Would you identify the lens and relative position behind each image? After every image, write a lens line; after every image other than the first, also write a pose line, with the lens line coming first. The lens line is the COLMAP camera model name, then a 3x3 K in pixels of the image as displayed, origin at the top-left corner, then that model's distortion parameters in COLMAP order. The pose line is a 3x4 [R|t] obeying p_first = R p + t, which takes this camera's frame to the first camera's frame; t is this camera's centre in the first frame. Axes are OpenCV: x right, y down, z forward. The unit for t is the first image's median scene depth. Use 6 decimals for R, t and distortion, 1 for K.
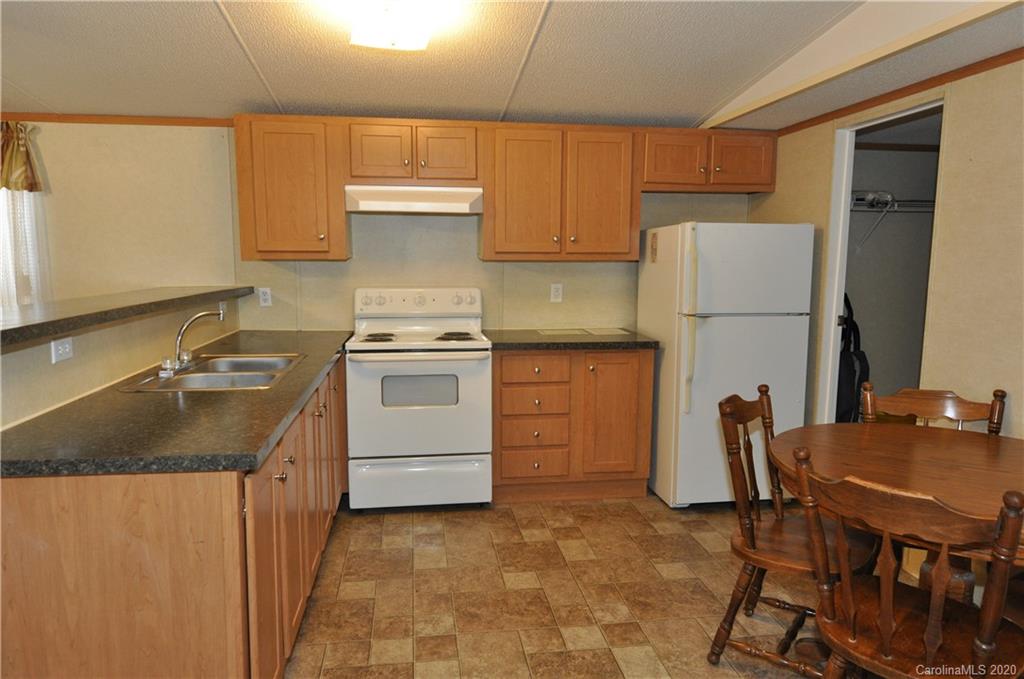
lens RADIAL K [[668.3, 0, 512.0], [0, 668.3, 339.5], [0, 0, 1]] dist [-0.008190, -0.007058]
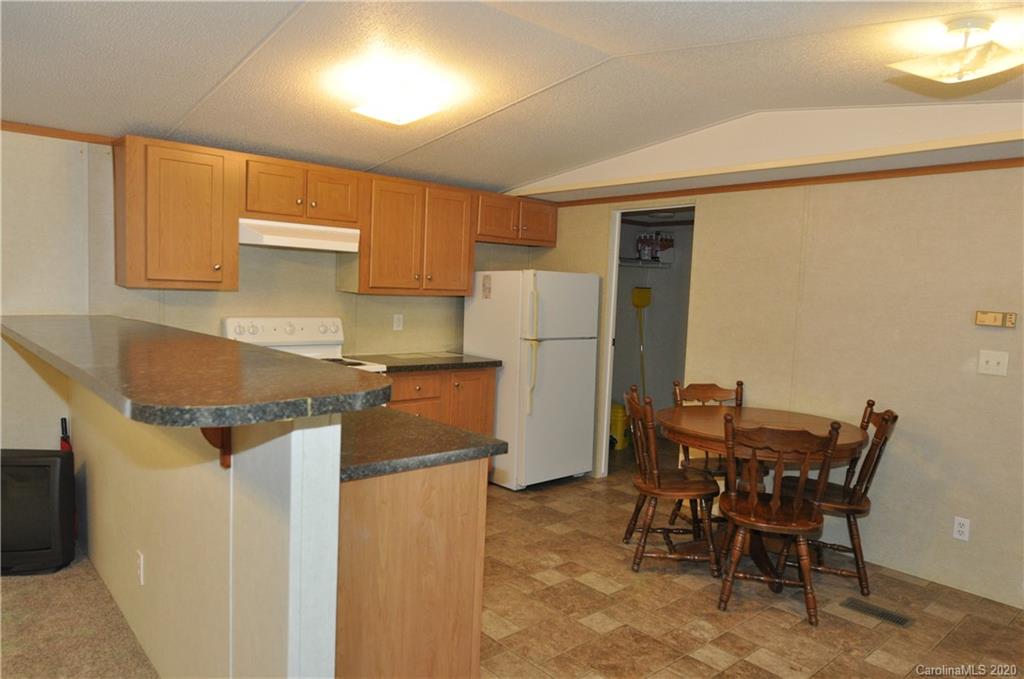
lens RADIAL K [[668.3, 0, 512.0], [0, 668.3, 339.5], [0, 0, 1]] dist [-0.008190, -0.007058]
pose [[0.836430, -0.014467, 0.547883, -0.464178], [0.034876, 0.999030, -0.026865, -0.002800], [-0.546963, 0.041579, 0.836124, -0.077815]]
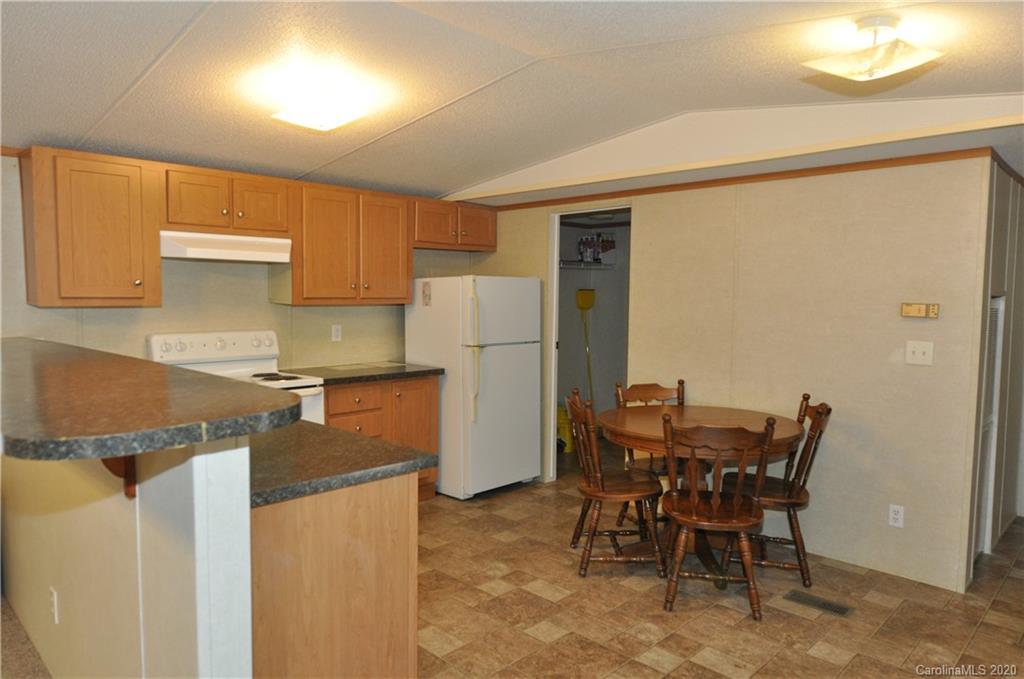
lens RADIAL K [[668.3, 0, 512.0], [0, 668.3, 339.5], [0, 0, 1]] dist [-0.008190, -0.007058]
pose [[0.795727, -0.039935, 0.604338, -0.437547], [0.072665, 0.996911, -0.029800, -0.004912], [-0.601281, 0.067627, 0.796171, -0.079106]]
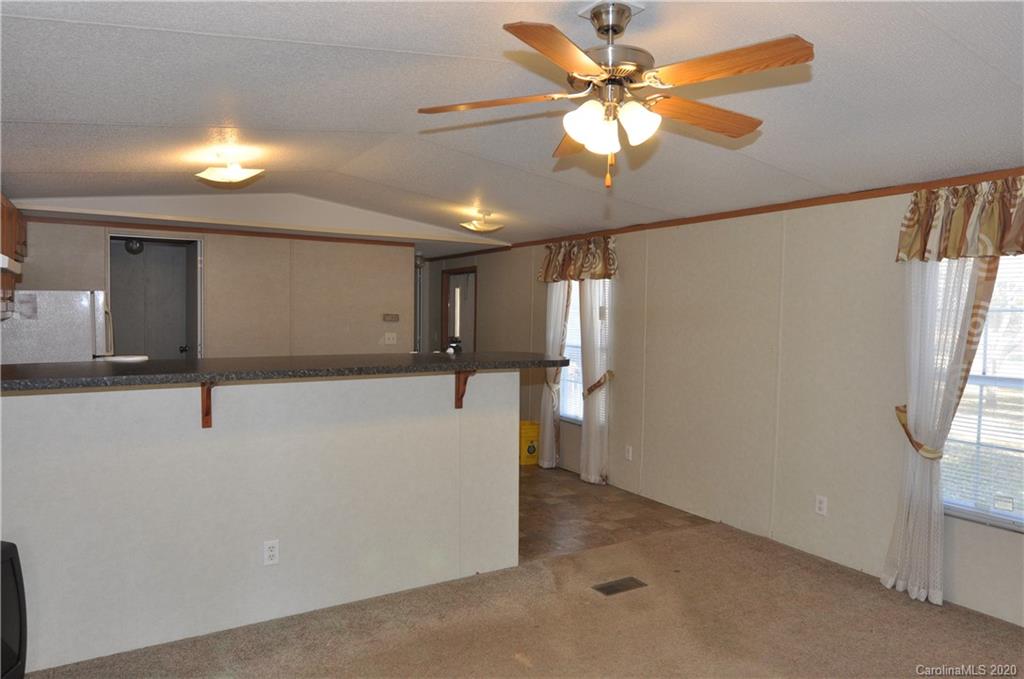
lens RADIAL K [[668.3, 0, 512.0], [0, 668.3, 339.5], [0, 0, 1]] dist [-0.008190, -0.007058]
pose [[-0.395571, -0.046919, 0.917236, -1.295944], [0.101000, 0.990415, 0.094220, -0.110896], [-0.912865, 0.129912, -0.387041, 0.726385]]
